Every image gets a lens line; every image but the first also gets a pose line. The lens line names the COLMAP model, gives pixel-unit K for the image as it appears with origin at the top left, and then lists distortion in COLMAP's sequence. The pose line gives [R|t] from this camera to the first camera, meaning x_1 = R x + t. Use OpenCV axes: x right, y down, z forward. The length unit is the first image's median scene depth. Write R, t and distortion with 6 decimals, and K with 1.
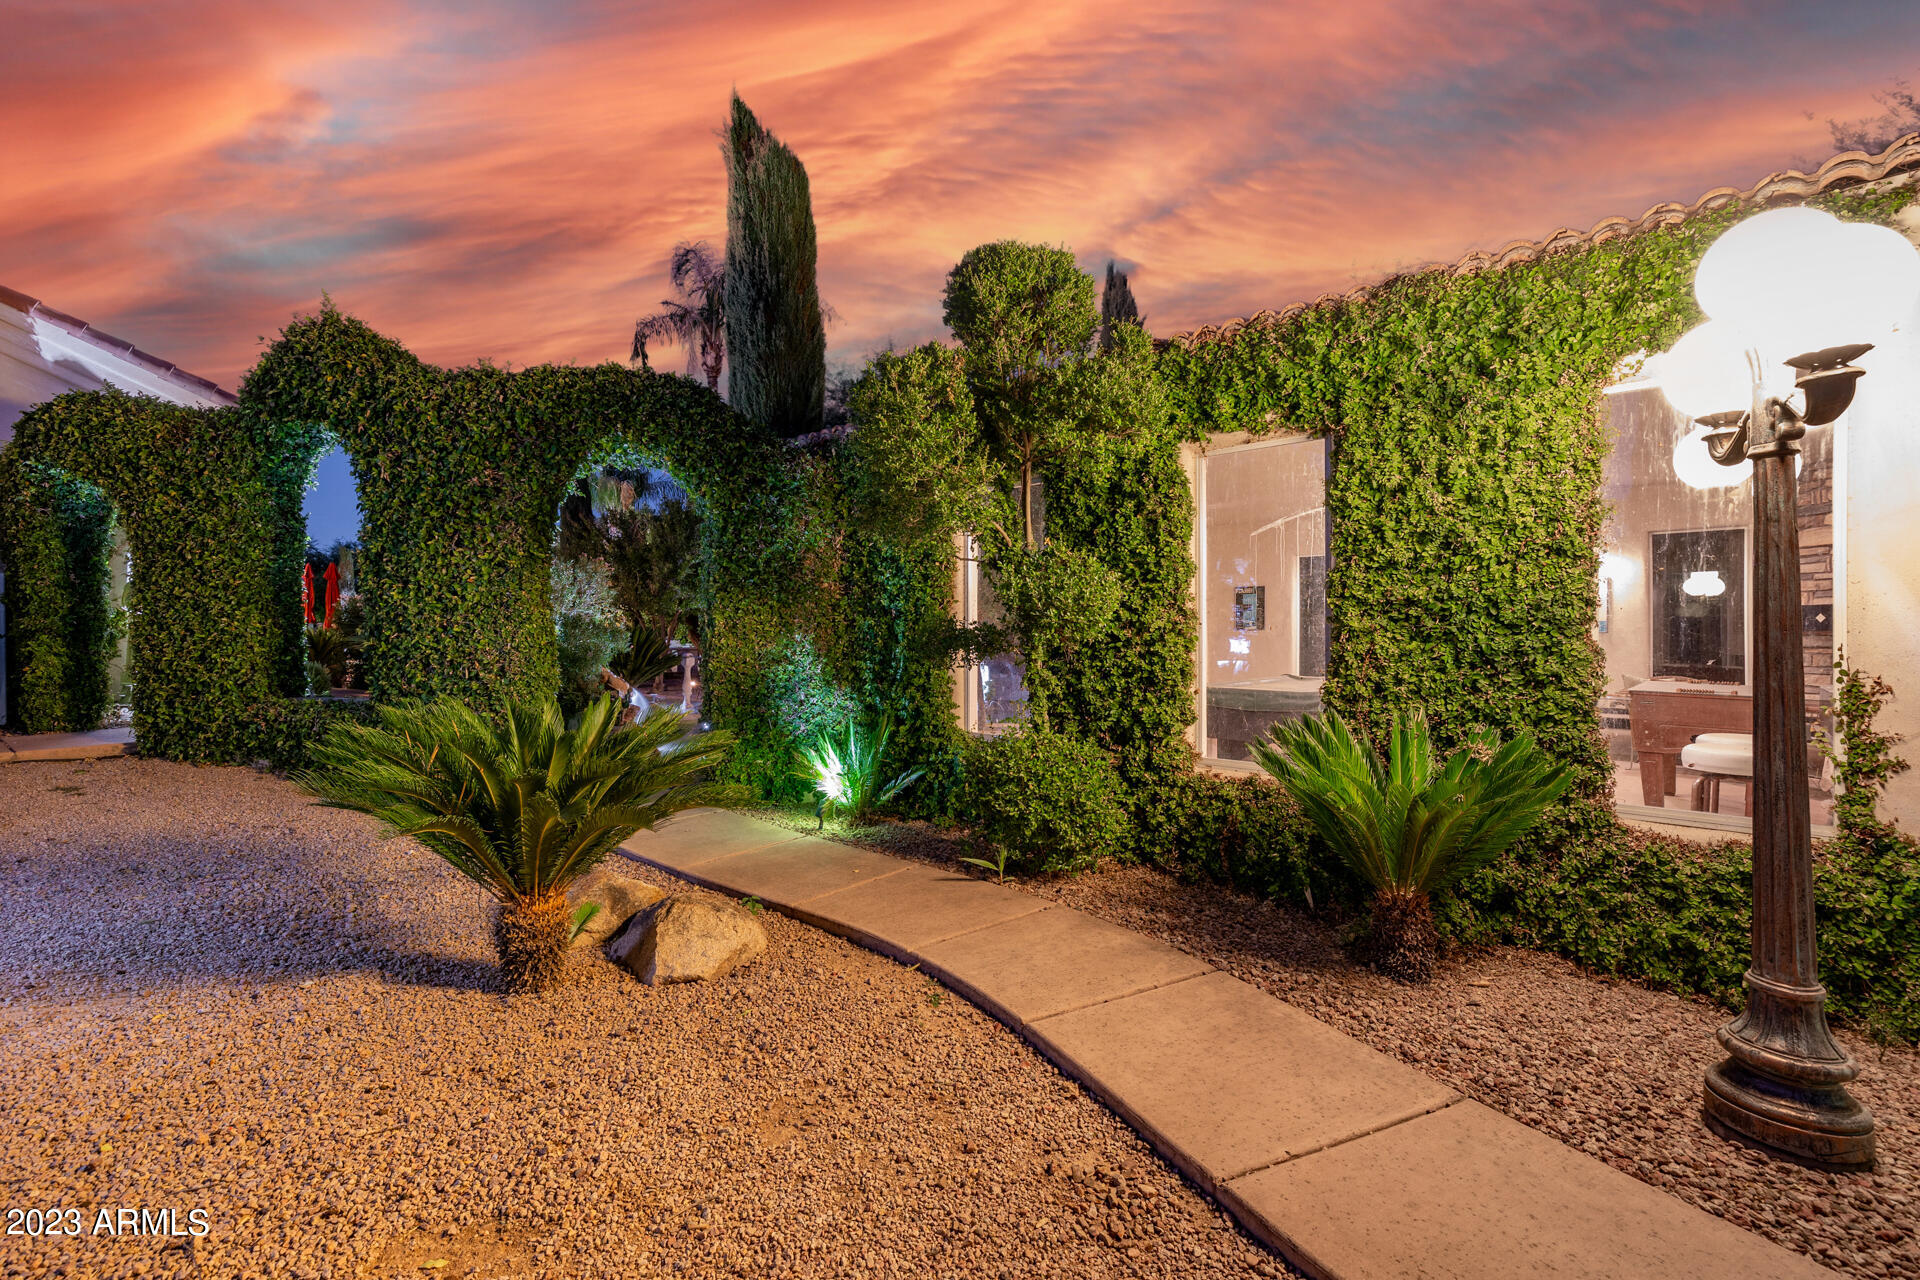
lens RADIAL K [[807.8, 0, 961.8], [0, 807.8, 636.5], [0, 0, 1]] dist [0.003014, -0.000304]
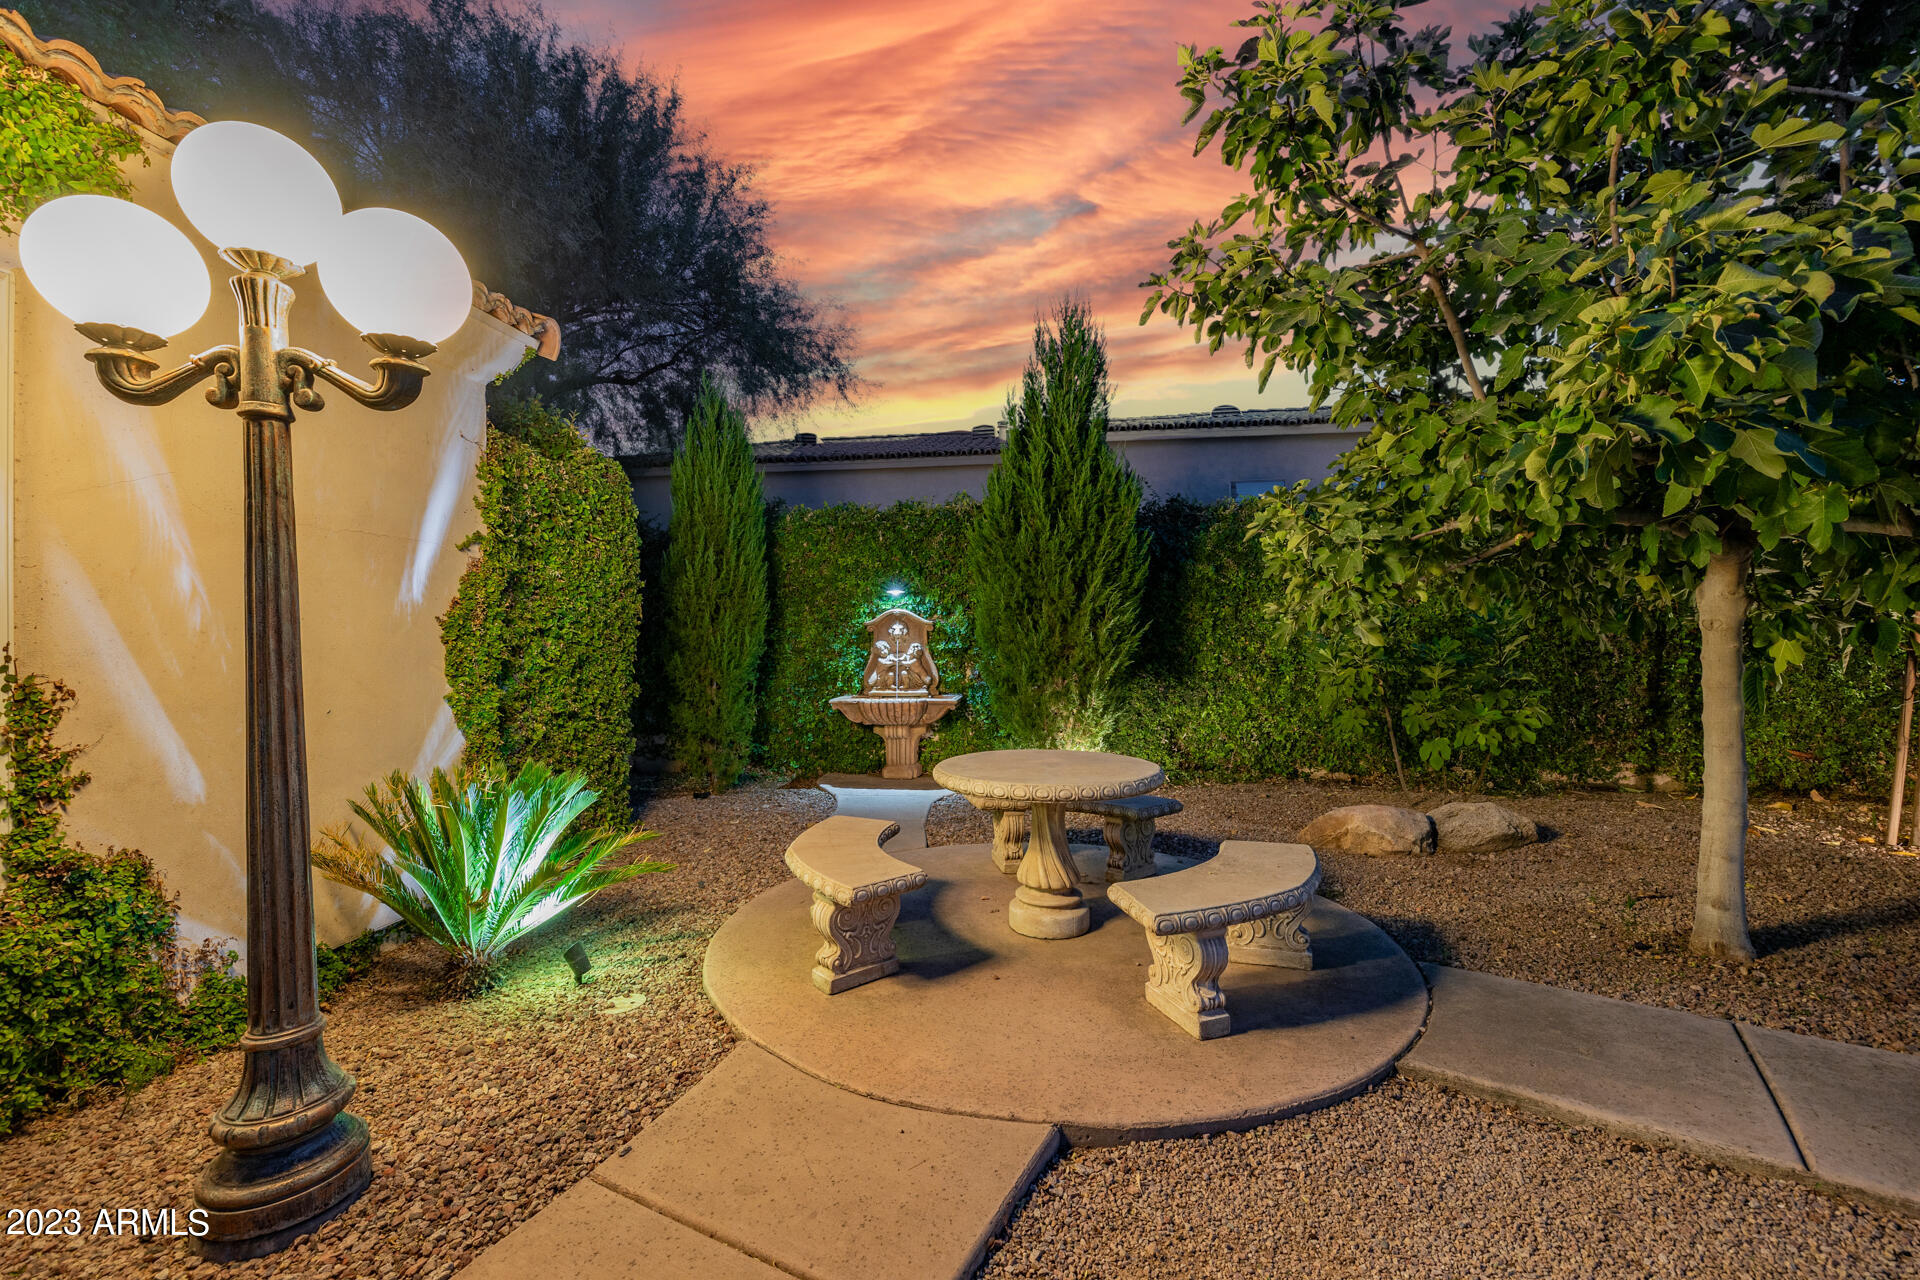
lens RADIAL K [[807.8, 0, 963.5], [0, 807.8, 623.7], [0, 0, 1]] dist [0.003014, -0.000304]
pose [[-0.503878, 0.008810, 0.863730, -0.075973], [0.006124, 0.999959, -0.006627, 0.001713], [-0.863753, 0.001950, -0.503912, 0.606560]]
